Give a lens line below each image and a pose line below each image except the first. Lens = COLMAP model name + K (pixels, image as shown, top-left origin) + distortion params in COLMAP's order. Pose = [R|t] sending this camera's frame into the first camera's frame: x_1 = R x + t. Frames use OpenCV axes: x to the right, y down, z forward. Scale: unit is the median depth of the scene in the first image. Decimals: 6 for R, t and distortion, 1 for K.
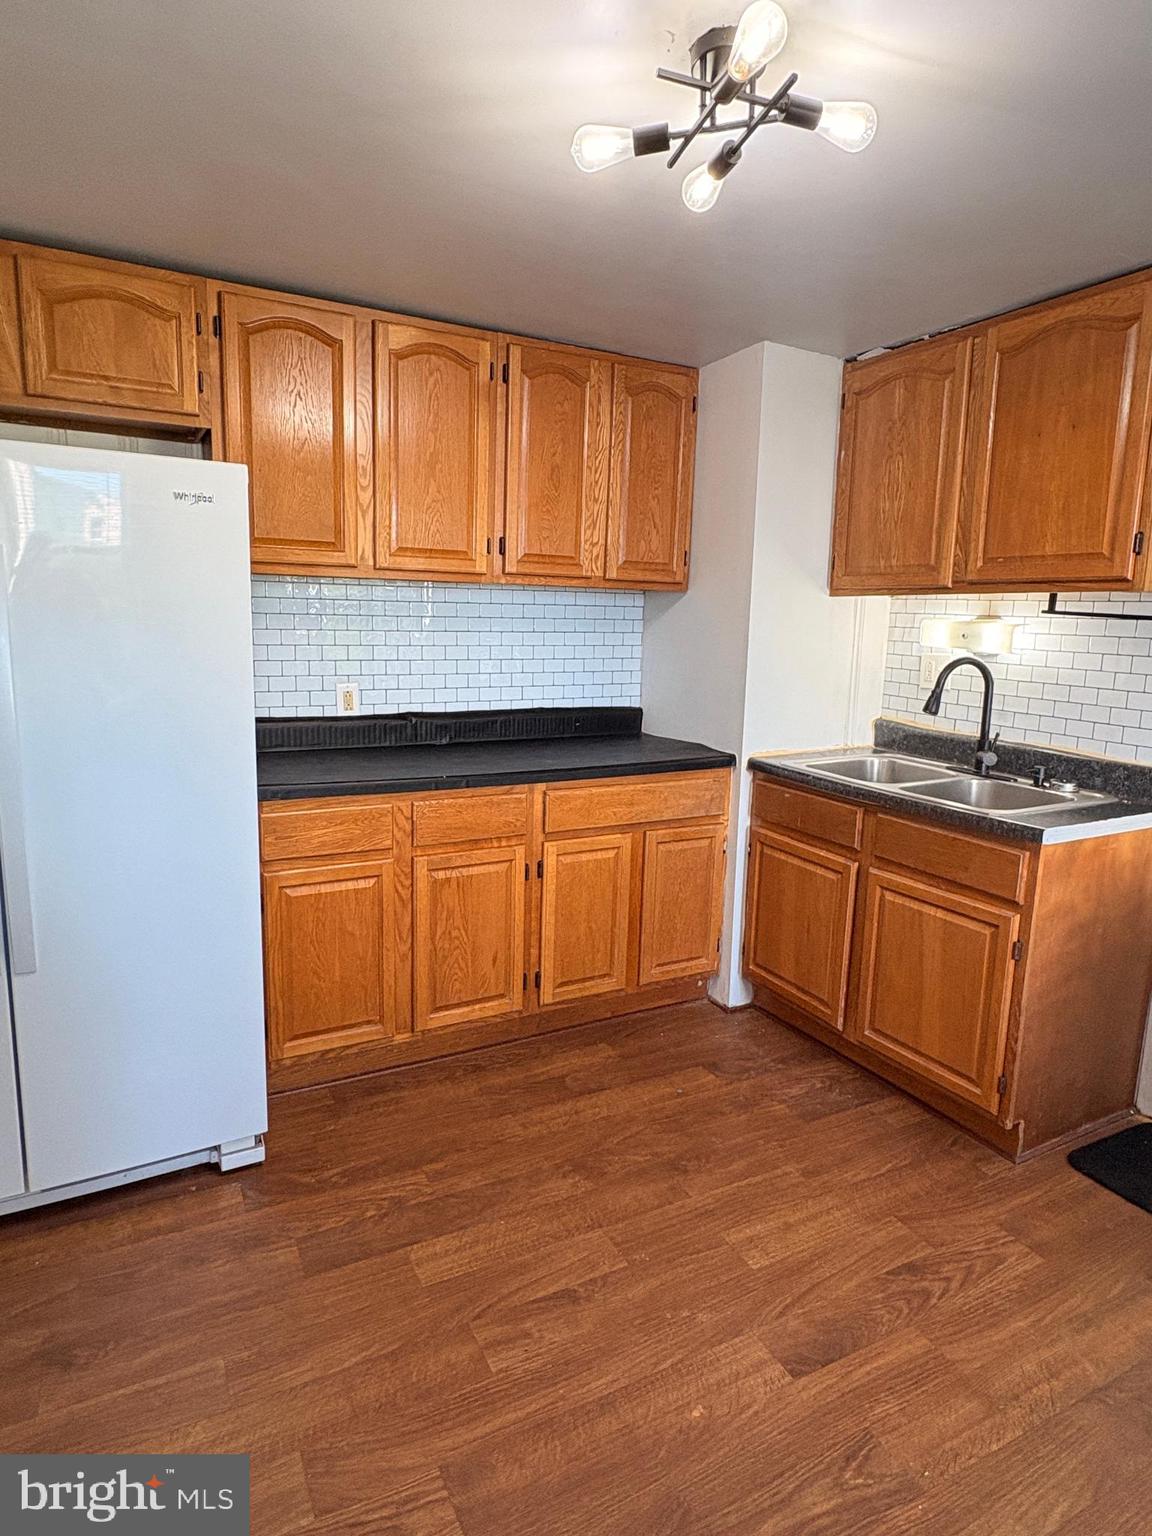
lens RADIAL K [[894.5, 0, 581.2], [0, 894.5, 759.7], [0, 0, 1]] dist [0.007625, 0.002183]
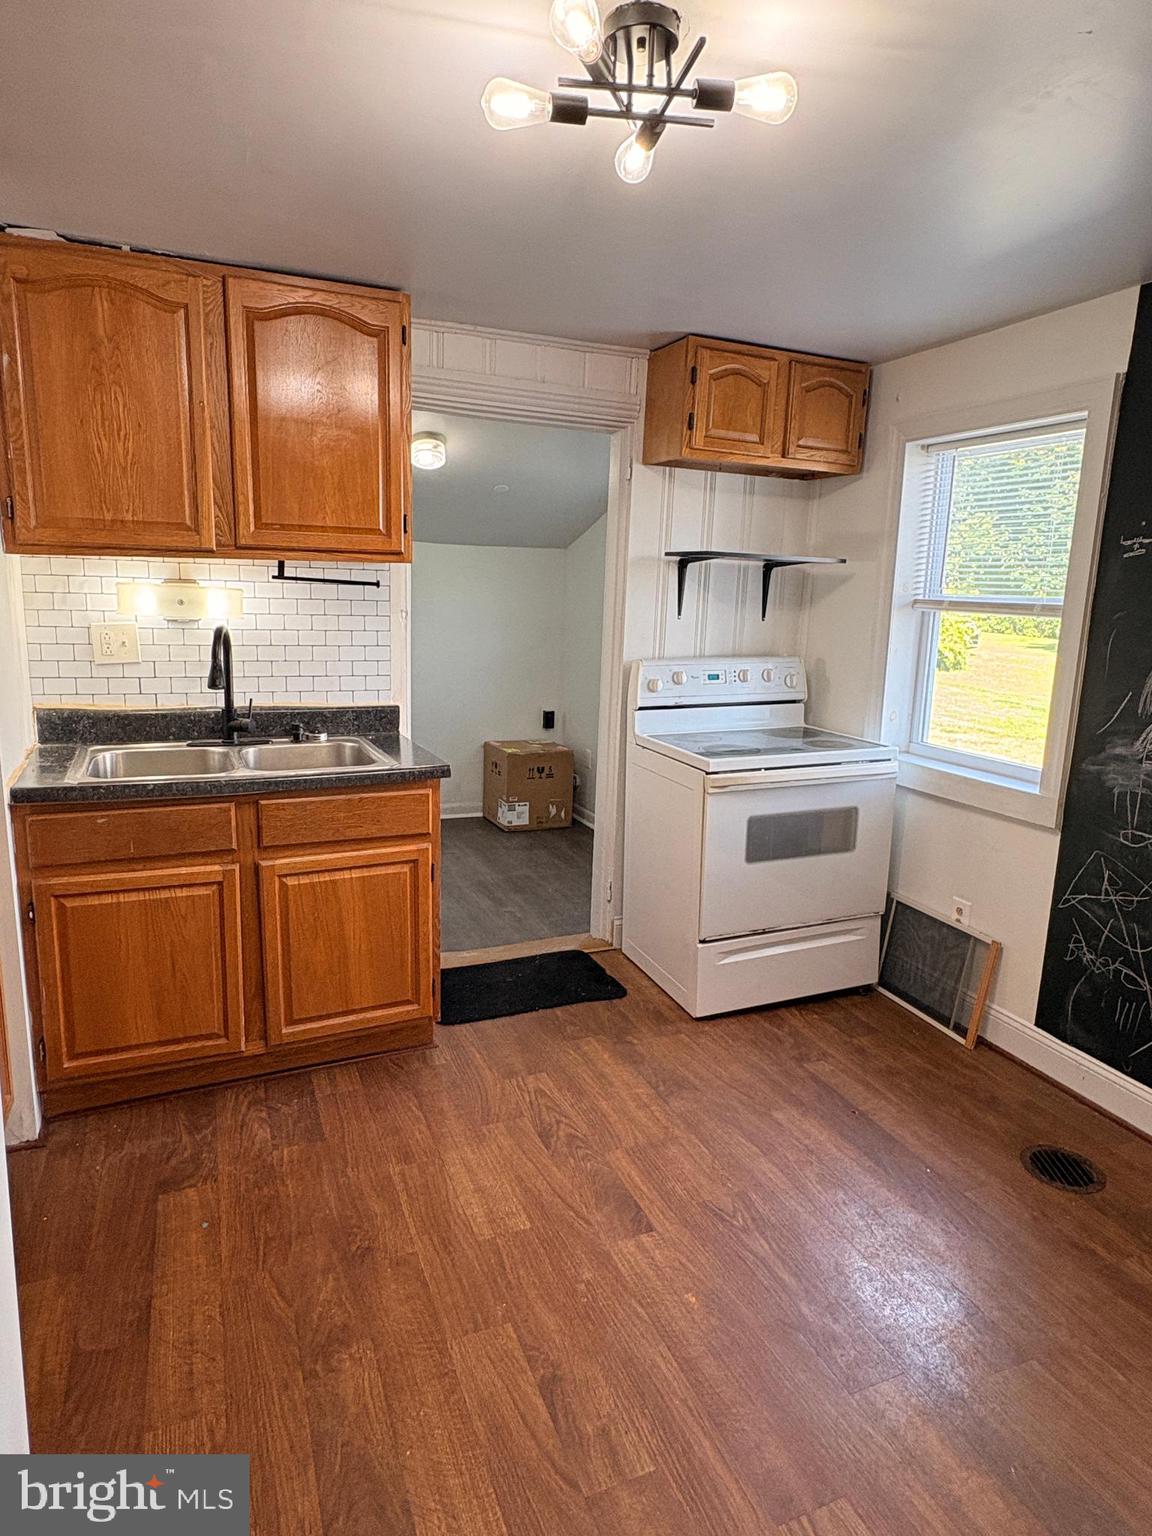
lens RADIAL K [[894.5, 0, 581.2], [0, 894.5, 759.7], [0, 0, 1]] dist [0.007625, 0.002183]
pose [[0.089228, -0.207340, 0.974191, -0.492162], [0.141426, 0.970820, 0.193669, -0.105846], [-0.985919, 0.120496, 0.115948, 0.530474]]
